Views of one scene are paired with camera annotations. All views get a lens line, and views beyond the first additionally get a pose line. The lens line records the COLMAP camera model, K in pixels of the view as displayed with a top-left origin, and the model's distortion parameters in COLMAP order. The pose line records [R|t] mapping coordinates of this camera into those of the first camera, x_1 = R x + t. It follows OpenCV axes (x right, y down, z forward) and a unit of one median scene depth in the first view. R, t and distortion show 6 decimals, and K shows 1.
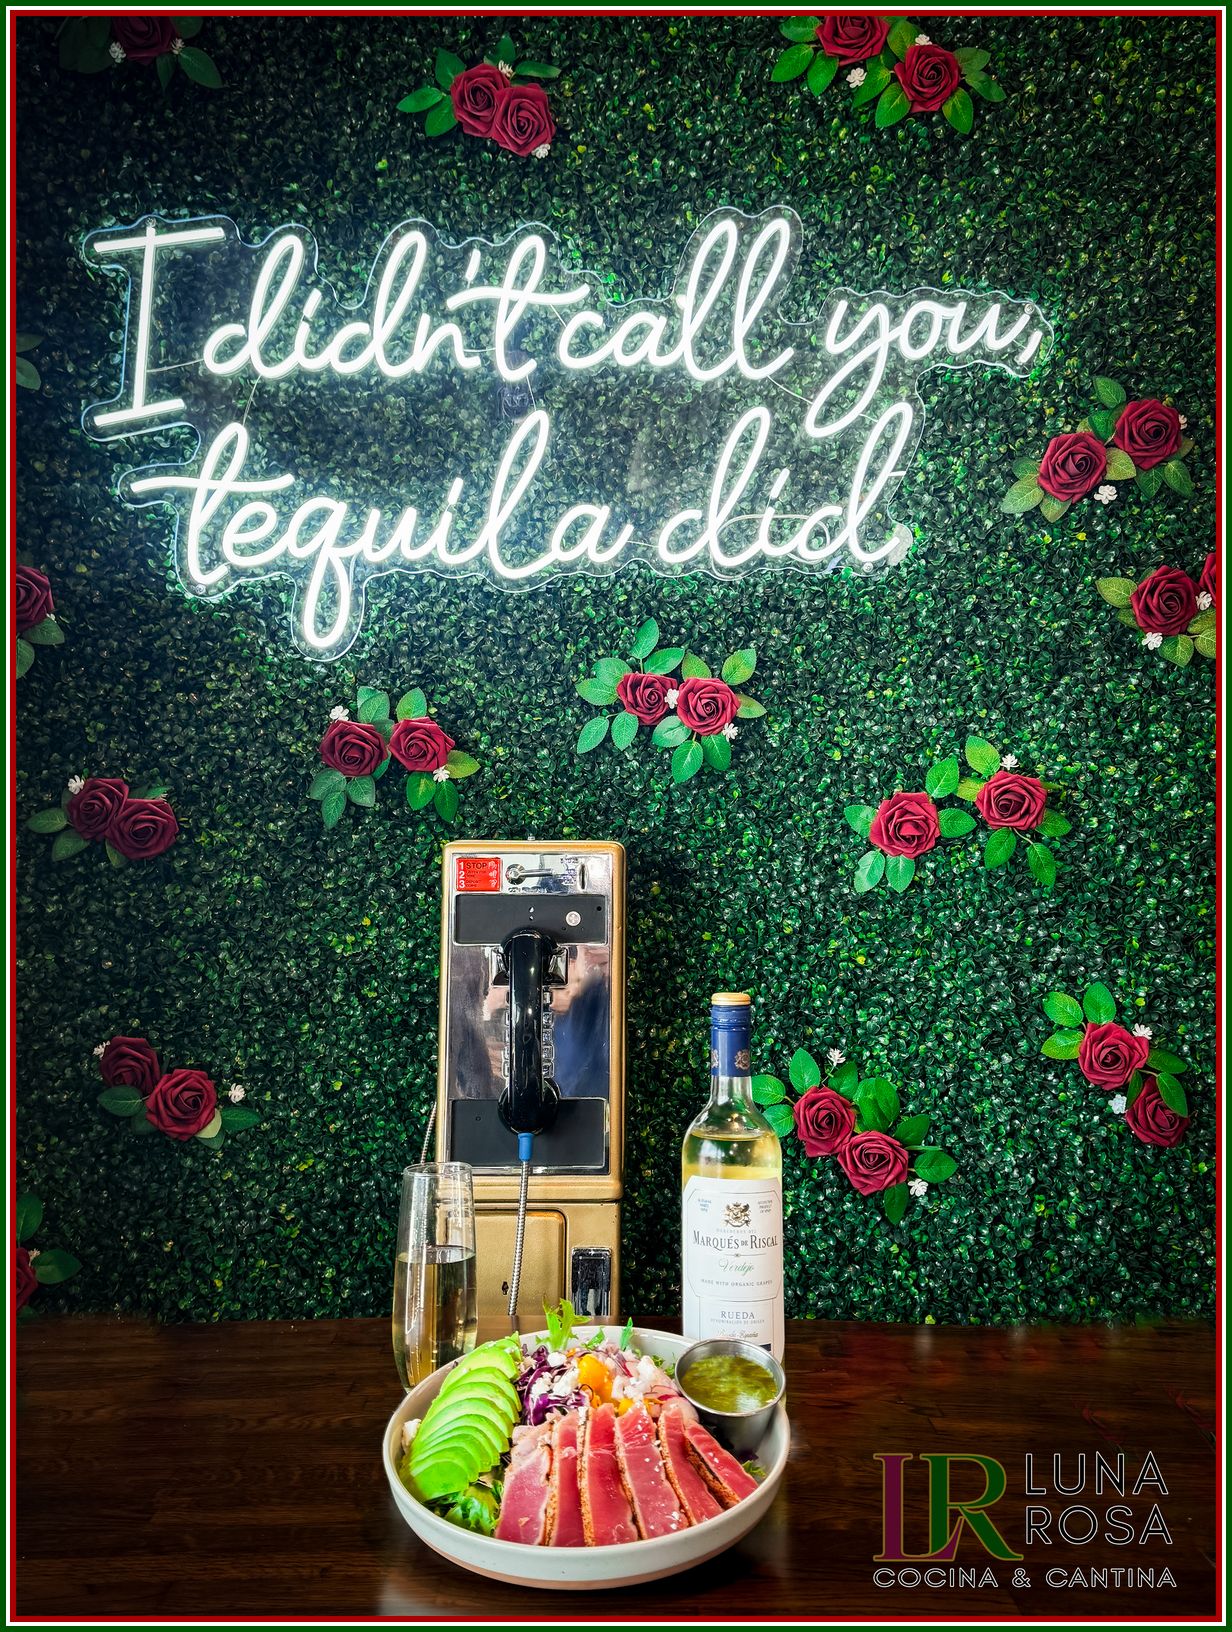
lens RADIAL K [[1519.5, 0, 622.2], [0, 1519.5, 821.6], [0, 0, 1]] dist [0.489330, -0.668559]
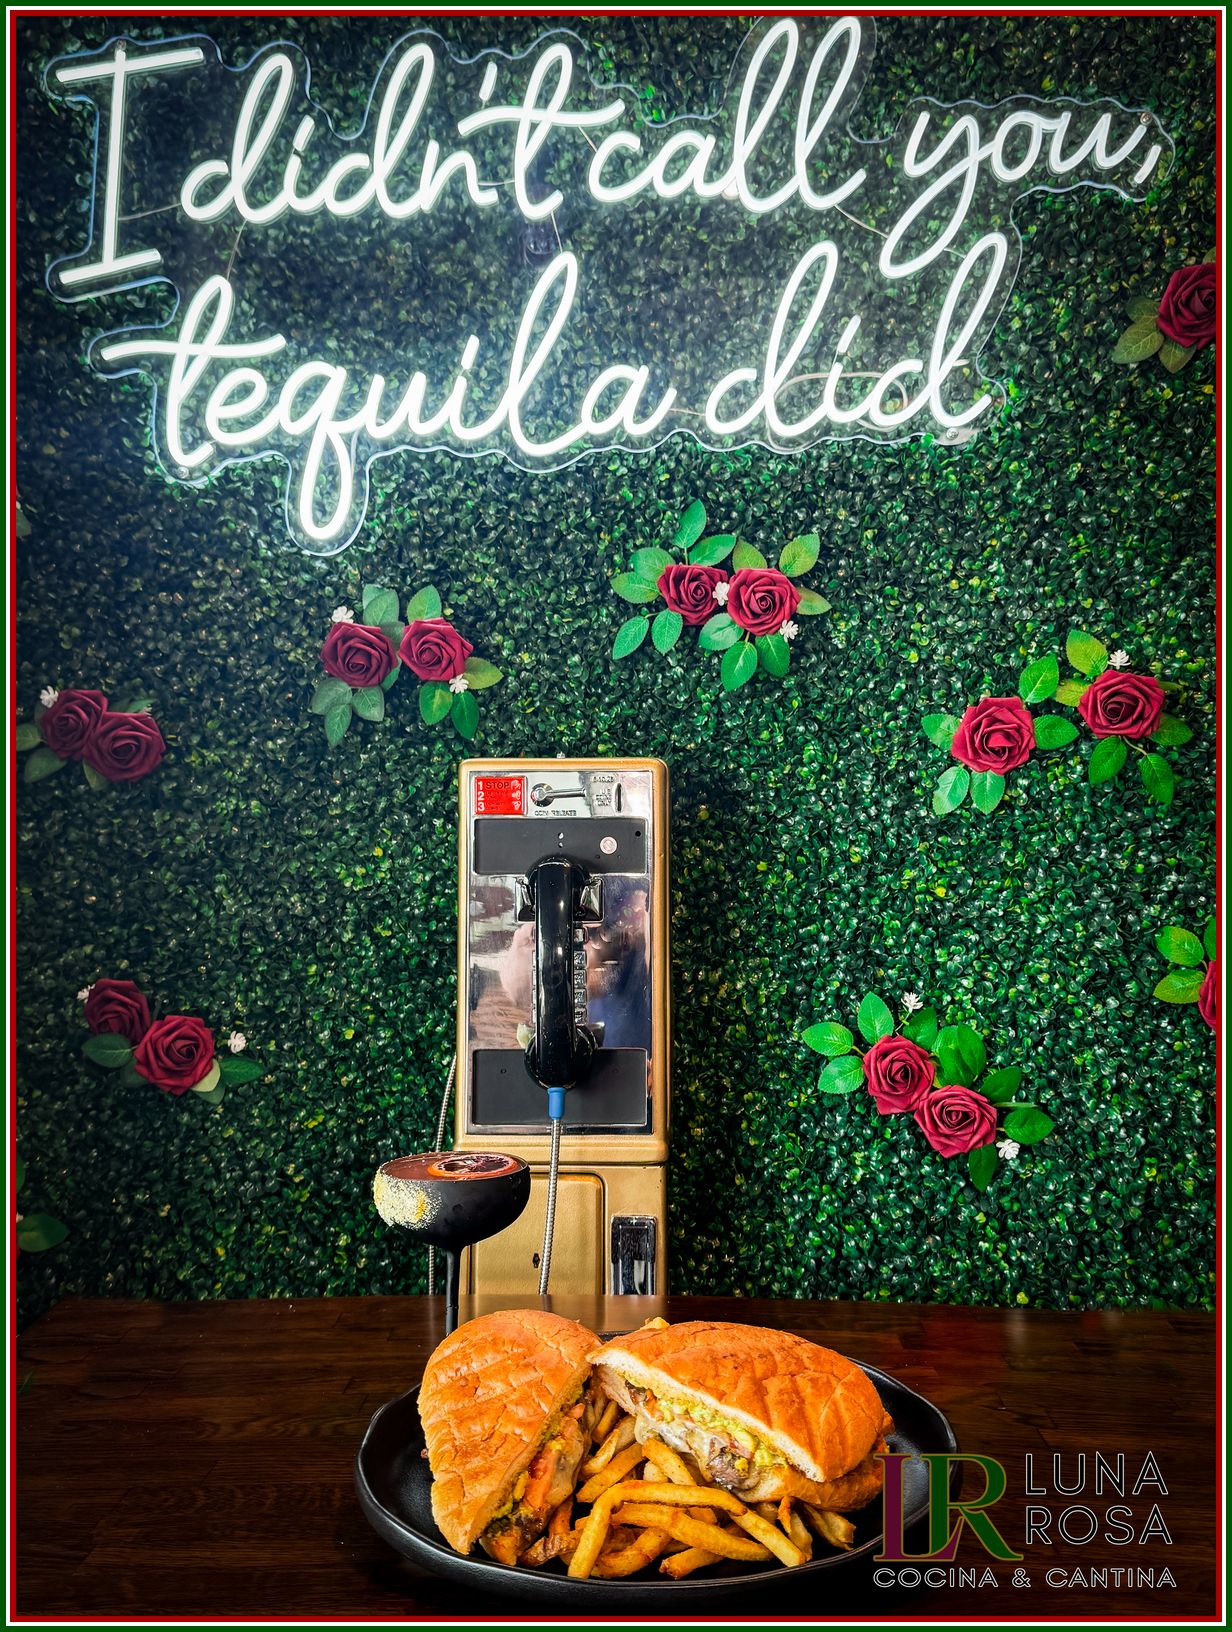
lens RADIAL K [[1519.5, 0, 622.2], [0, 1519.5, 821.6], [0, 0, 1]] dist [0.489330, -0.668559]
pose [[0.999397, -0.007440, -0.033914, 0.004928], [0.008473, 0.999501, 0.030419, 0.021575], [0.033671, -0.030688, 0.998962, 0.118822]]
